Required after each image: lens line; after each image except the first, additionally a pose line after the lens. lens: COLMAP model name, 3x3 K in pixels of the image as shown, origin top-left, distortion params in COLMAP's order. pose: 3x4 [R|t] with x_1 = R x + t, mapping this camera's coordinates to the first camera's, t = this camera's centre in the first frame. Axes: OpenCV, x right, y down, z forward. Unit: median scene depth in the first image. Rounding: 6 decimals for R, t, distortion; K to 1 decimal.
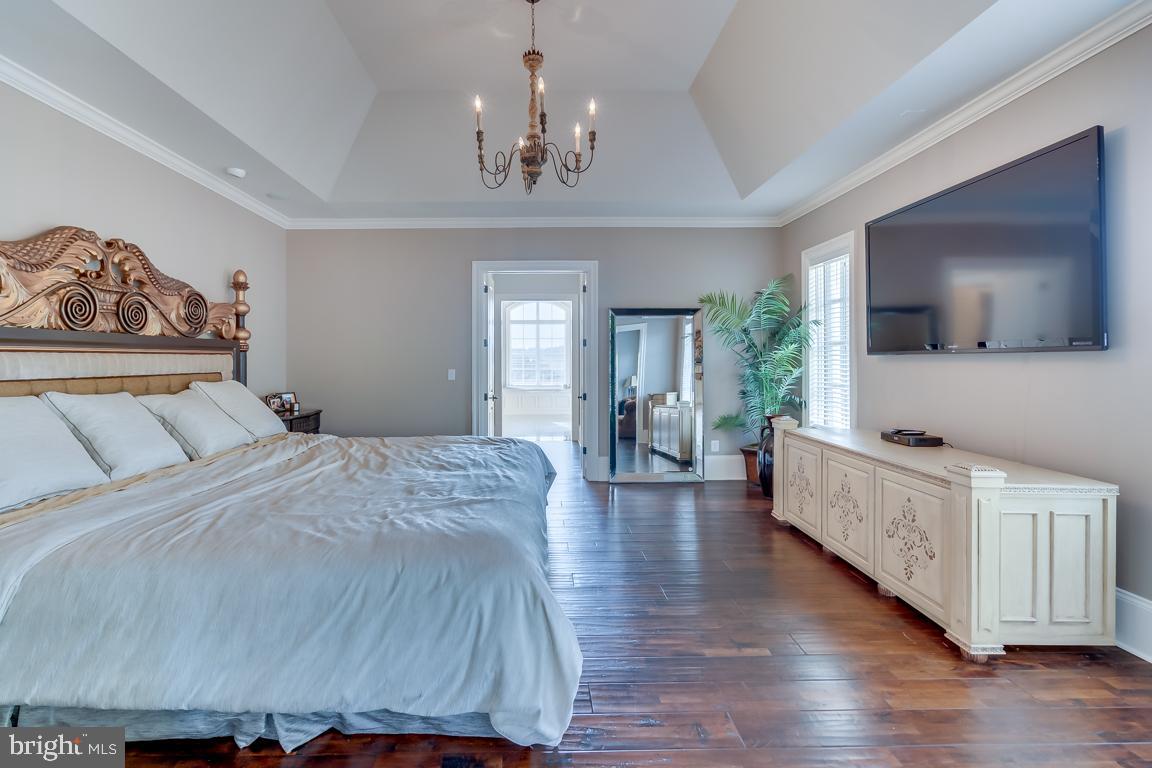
lens RADIAL K [[540.8, 0, 551.2], [0, 540.8, 356.2], [0, 0, 1]] dist [-0.000384, 0.000560]
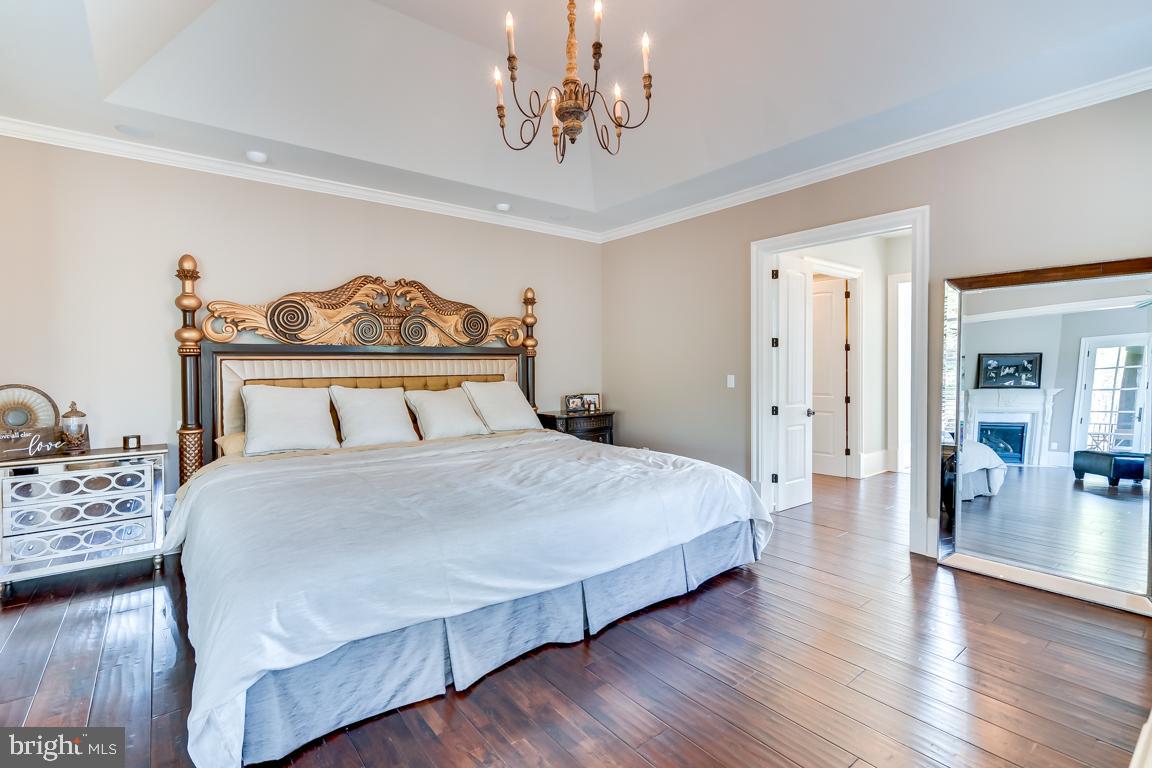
lens RADIAL K [[535.9, 0, 563.8], [0, 535.9, 371.2], [0, 0, 1]] dist [-0.003555, -0.000217]
pose [[0.595398, 0.011065, -0.803355, 0.468072], [0.007885, 0.999777, 0.019614, 0.000122], [0.803392, -0.018012, 0.595178, 0.410568]]
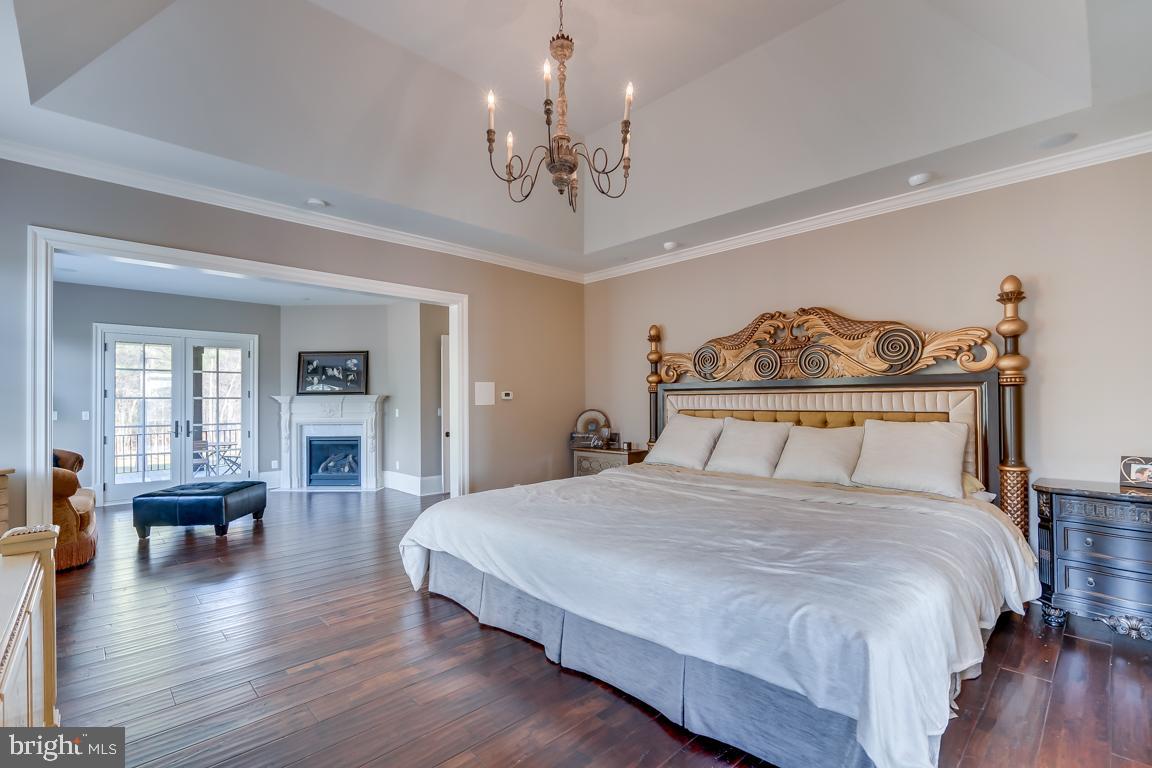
lens RADIAL K [[516.0, 0, 565.4], [0, 516.0, 395.8], [0, 0, 1]] dist [-0.000914, 0.000017]
pose [[-0.742759, 0.007532, -0.669517, 0.399876], [0.016583, 0.999837, -0.007149, -0.000197], [0.669354, -0.016413, -0.742762, 1.267770]]
